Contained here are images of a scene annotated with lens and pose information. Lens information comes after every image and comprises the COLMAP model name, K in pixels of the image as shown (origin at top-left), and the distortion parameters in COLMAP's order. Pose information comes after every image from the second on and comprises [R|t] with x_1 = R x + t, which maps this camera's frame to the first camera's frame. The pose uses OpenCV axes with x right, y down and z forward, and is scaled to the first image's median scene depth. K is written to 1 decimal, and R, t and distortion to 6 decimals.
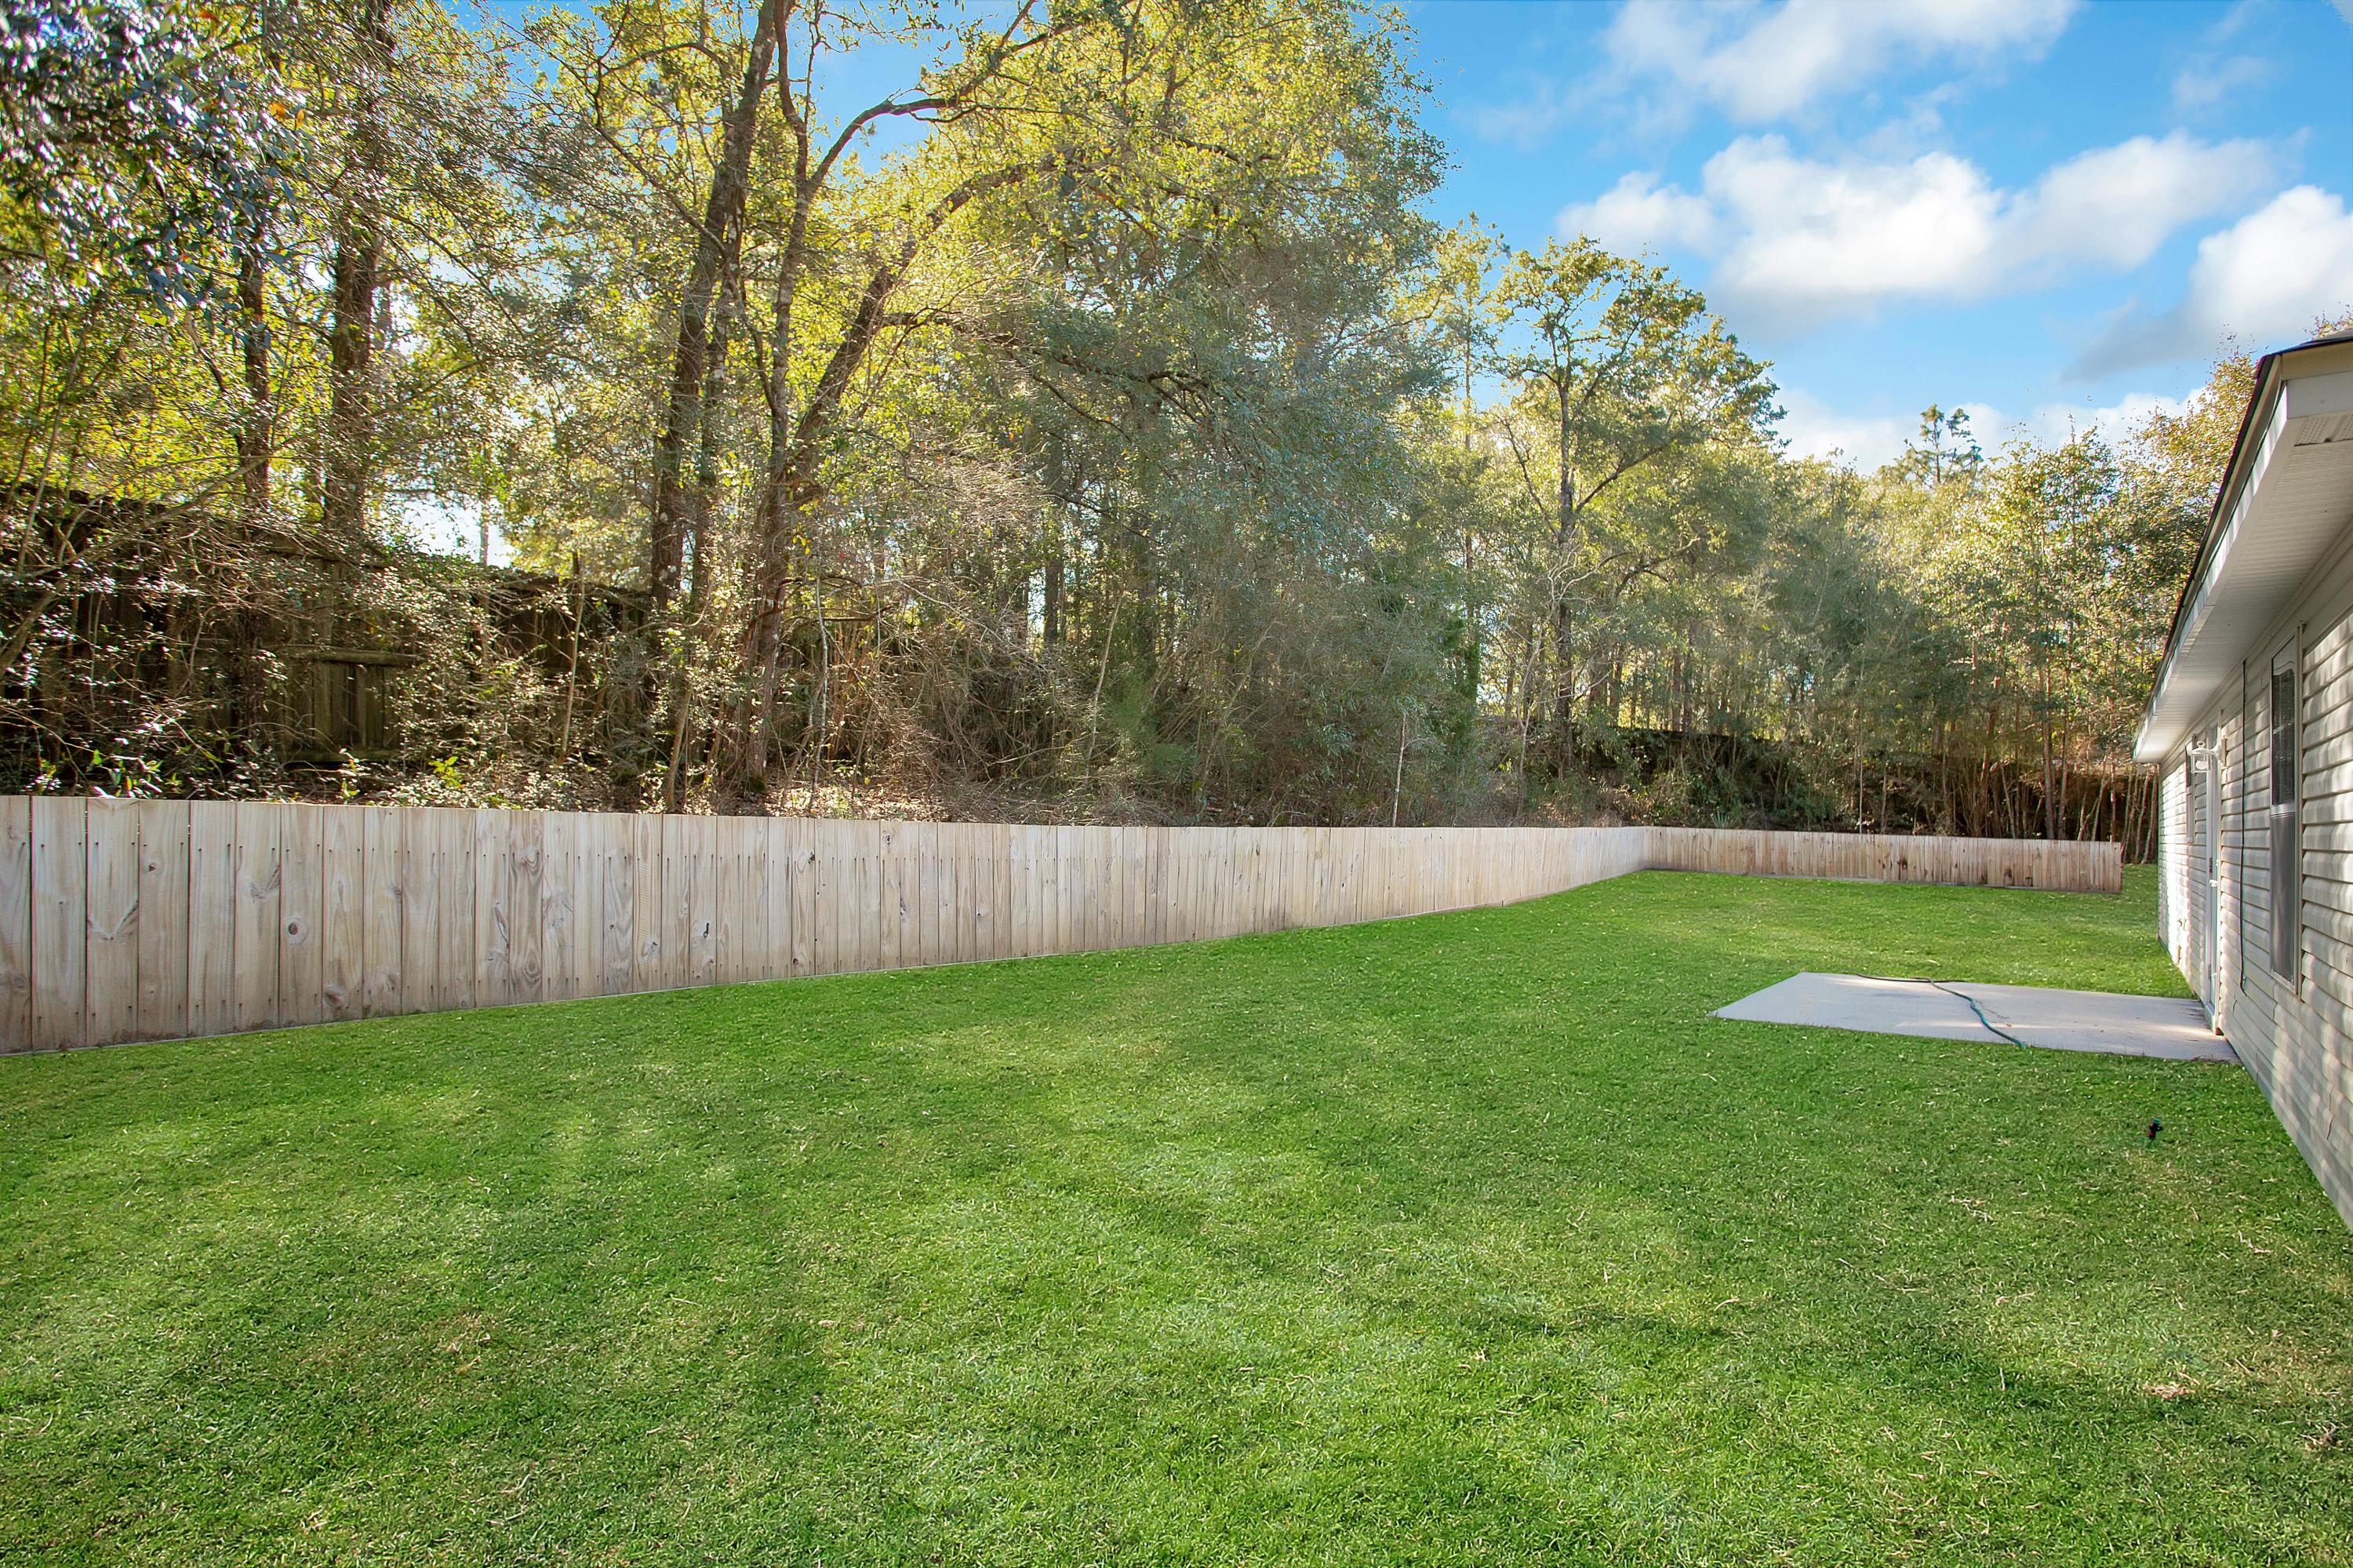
lens RADIAL K [[1195.5, 0, 1179.7], [0, 1195.5, 805.5], [0, 0, 1]] dist [-0.045854, 0.013417]
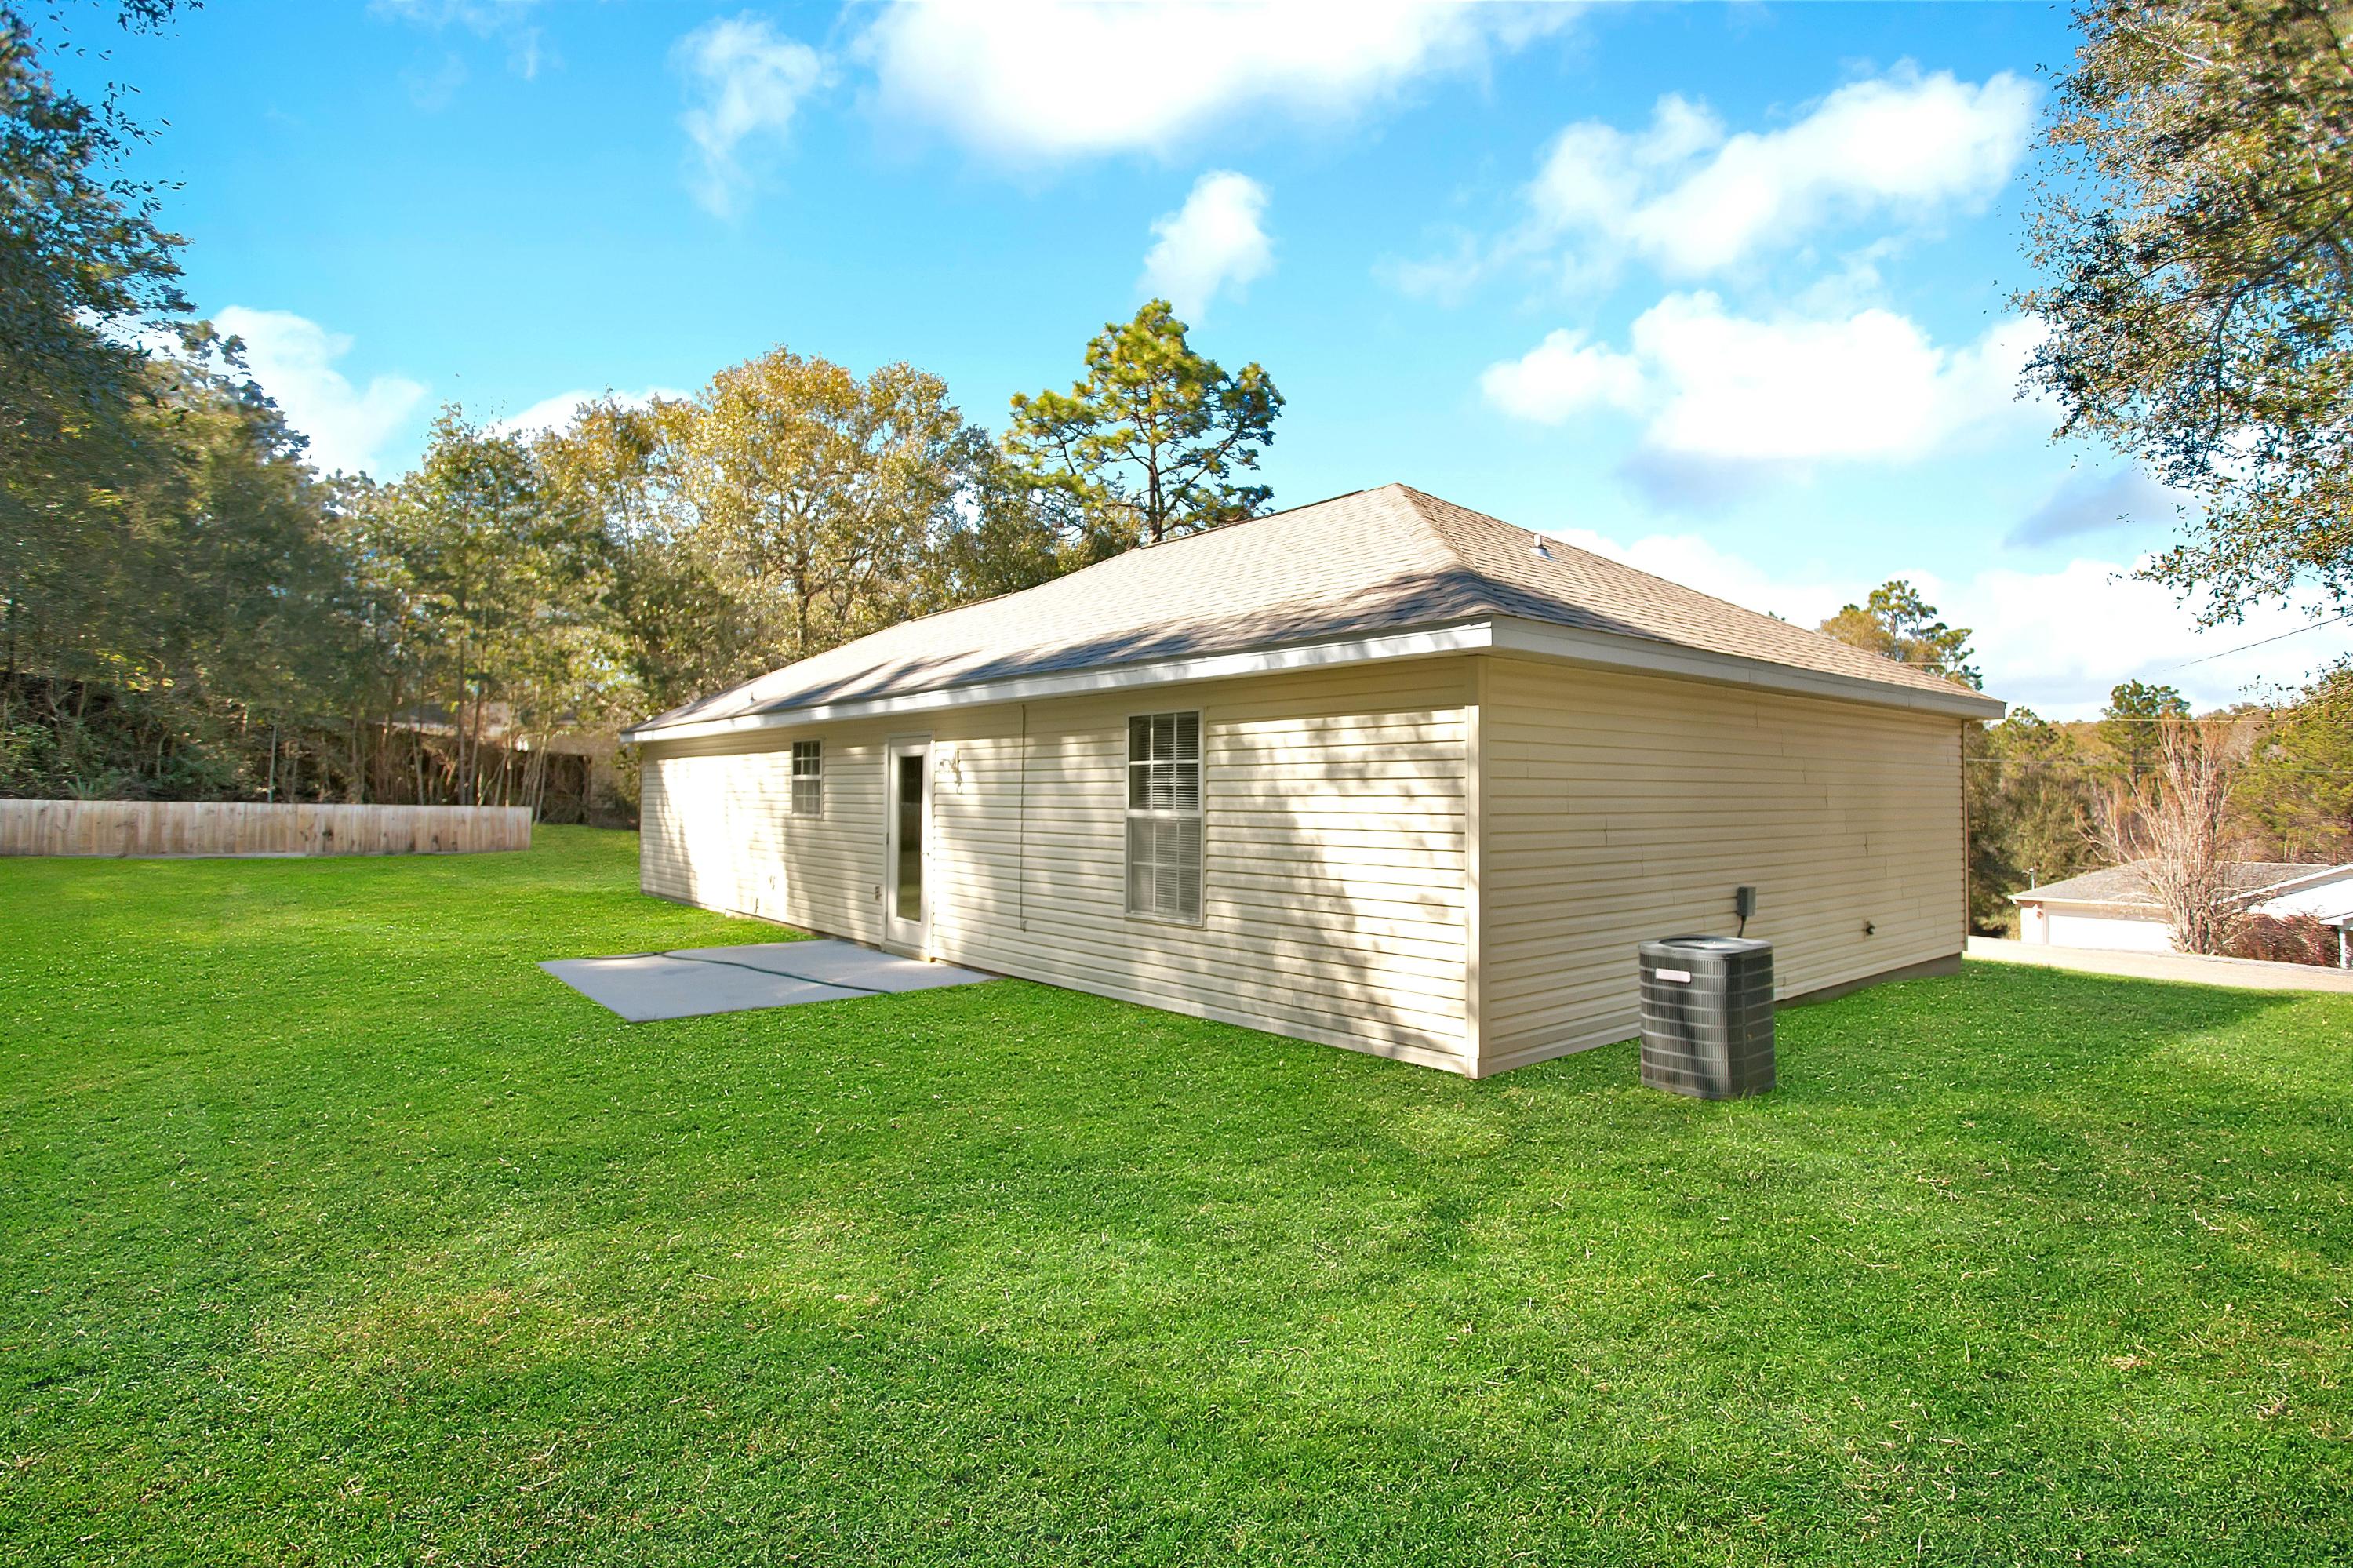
lens RADIAL K [[1195.5, 0, 1178.8], [0, 1195.5, 779.6], [0, 0, 1]] dist [-0.045854, 0.013417]
pose [[0.220973, -0.005035, 0.975267, -0.143531], [-0.015185, 0.999848, 0.008602, -0.012373], [-0.975162, -0.016711, 0.220863, 0.125757]]
